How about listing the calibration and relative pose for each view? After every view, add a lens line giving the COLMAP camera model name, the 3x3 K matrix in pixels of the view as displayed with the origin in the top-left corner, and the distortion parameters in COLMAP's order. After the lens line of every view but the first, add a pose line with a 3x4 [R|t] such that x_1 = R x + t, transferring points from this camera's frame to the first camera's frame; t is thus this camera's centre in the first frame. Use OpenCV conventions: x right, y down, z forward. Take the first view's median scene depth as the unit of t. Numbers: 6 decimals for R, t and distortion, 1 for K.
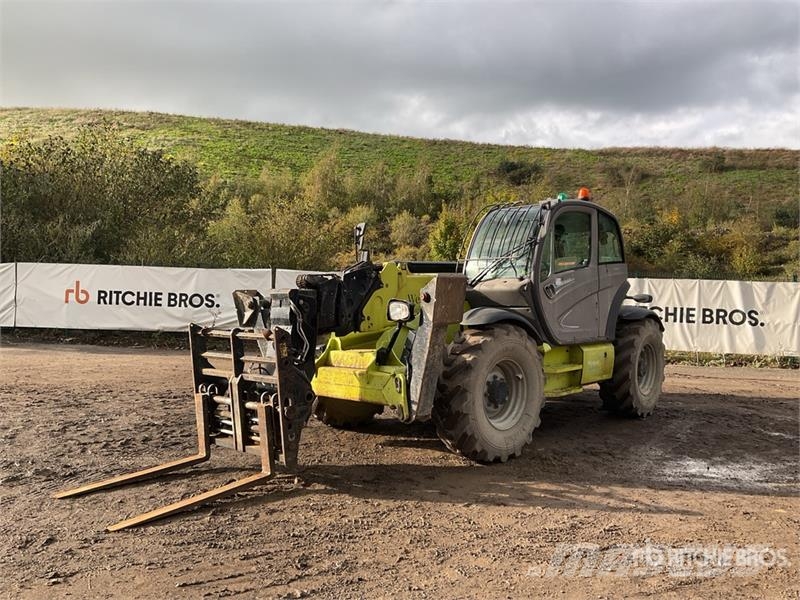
lens RADIAL K [[665.7, 0, 402.0], [0, 665.7, 302.7], [0, 0, 1]] dist [0.046563, -0.085522]
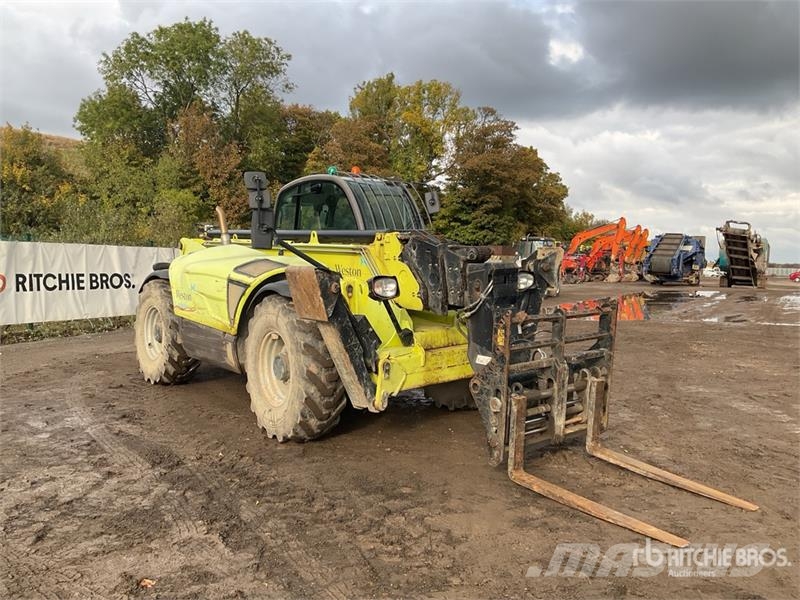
lens RADIAL K [[663.7, 0, 395.4], [0, 663.7, 292.7], [0, 0, 1]] dist [0.038791, -0.064614]
pose [[0.158835, -0.068040, 0.984958, -0.435848], [0.022318, 0.997615, 0.065315, -0.017473], [-0.987053, 0.011608, 0.159974, 0.405574]]
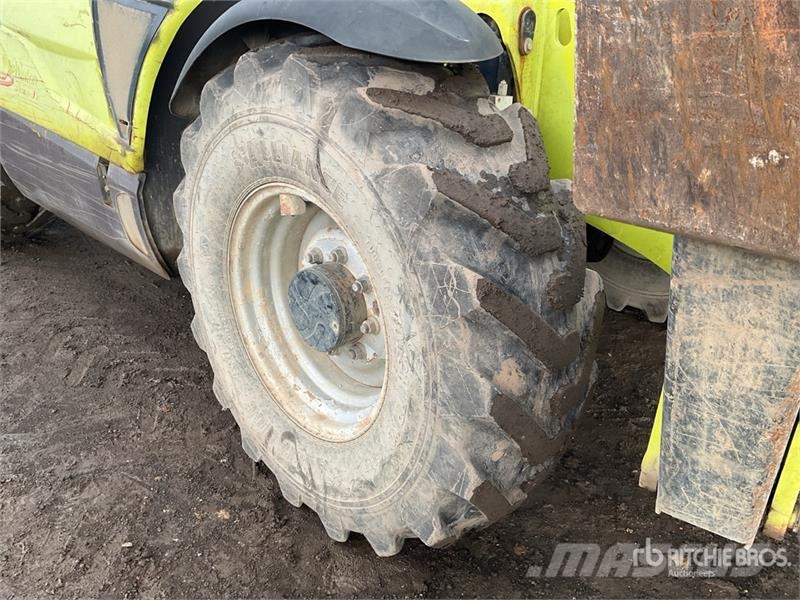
lens RADIAL K [[667.5, 0, 394.7], [0, 667.5, 301.8], [0, 0, 1]] dist [0.035377, -0.049423]
pose [[0.032091, -0.428120, 0.903152, -0.157459], [-0.000017, 0.903617, 0.428341, 0.000588], [-0.999485, -0.013762, 0.028991, 0.523204]]
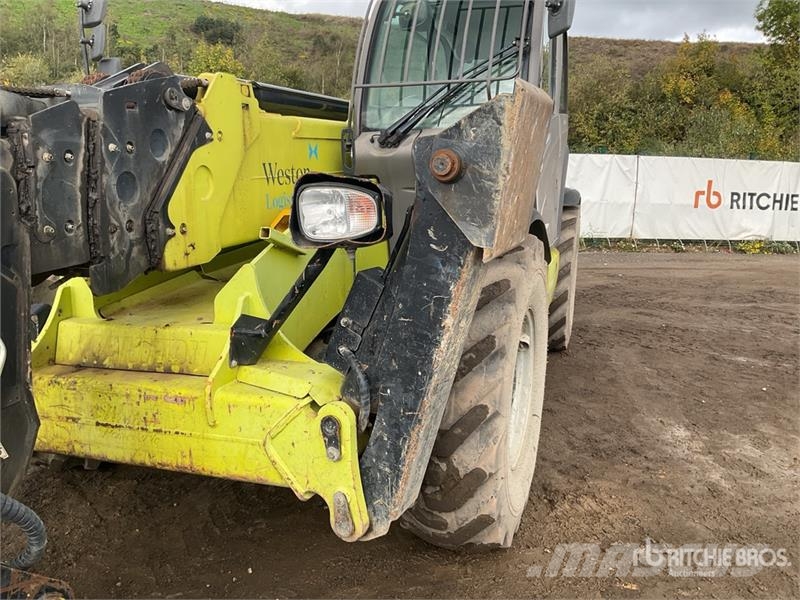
lens RADIAL K [[661.7, 0, 400.9], [0, 661.7, 302.6], [0, 0, 1]] dist [0.042514, -0.071371]
pose [[0.906611, -0.081999, 0.413925, -0.042522], [0.004316, 0.982688, 0.185218, -0.001640], [-0.421946, -0.166134, 0.891269, 0.278676]]
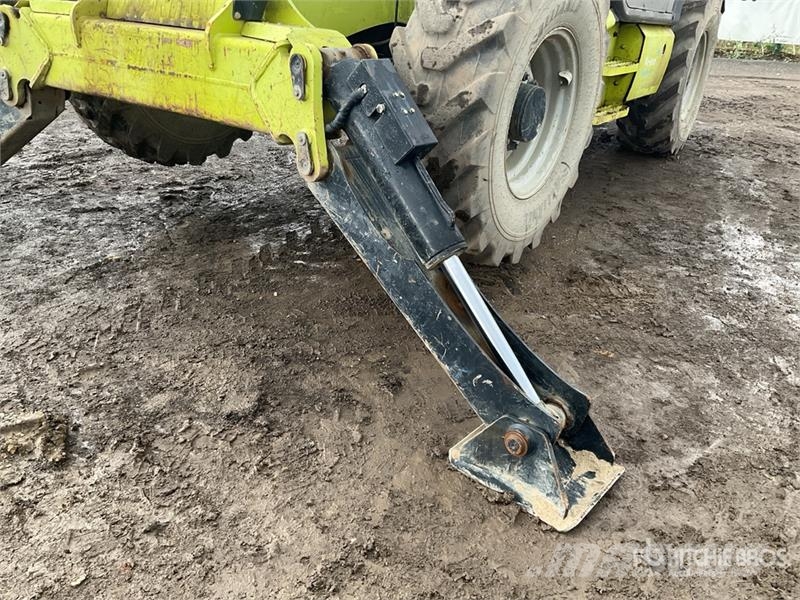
lens RADIAL K [[667.5, 0, 392.4], [0, 667.5, 299.7], [0, 0, 1]] dist [0.035377, -0.049423]
pose [[0.982589, 0.002154, 0.185782, -0.009948], [-0.078529, 0.911039, 0.404772, 0.032520], [-0.168382, -0.412314, 0.895346, 0.247152]]
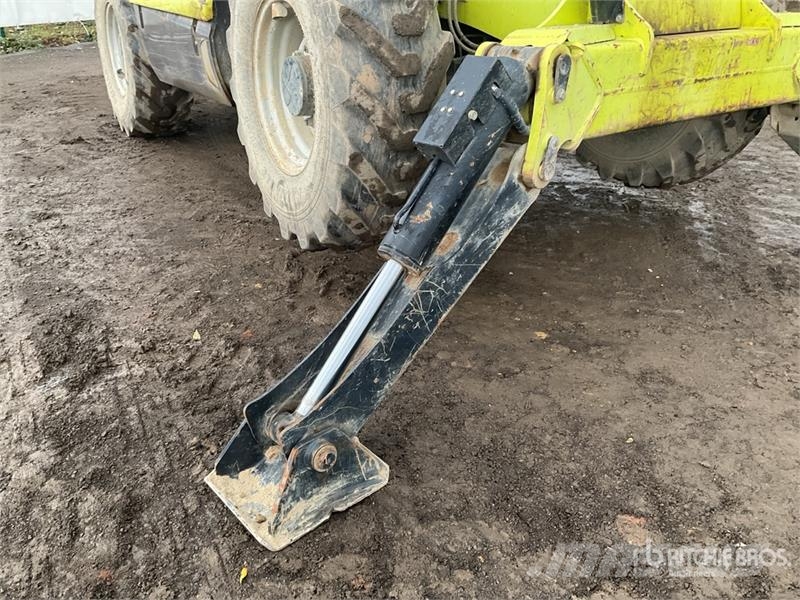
lens RADIAL K [[661.7, 0, 400.7], [0, 661.7, 325.1], [0, 0, 1]] dist [0.042514, -0.071371]
pose [[0.255094, -0.429151, 0.866462, -0.228343], [0.033059, 0.899456, 0.435760, 0.033693], [-0.966351, -0.082515, 0.243633, 0.463111]]
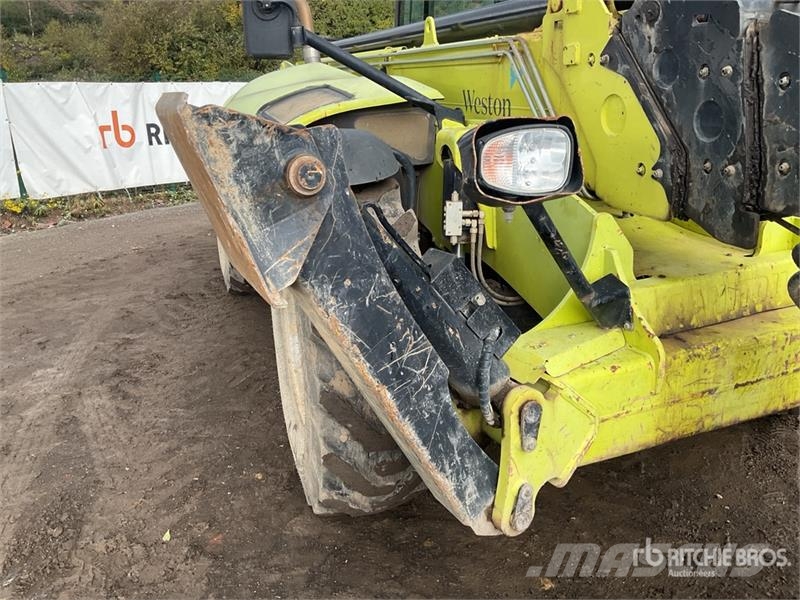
lens RADIAL K [[661.7, 0, 401.3], [0, 661.7, 301.7], [0, 0, 1]] dist [0.042514, -0.071371]
pose [[0.470864, -0.294227, 0.831695, -0.183799], [0.069235, 0.952162, 0.297647, -0.007943], [-0.879485, -0.082569, 0.468710, 0.436097]]
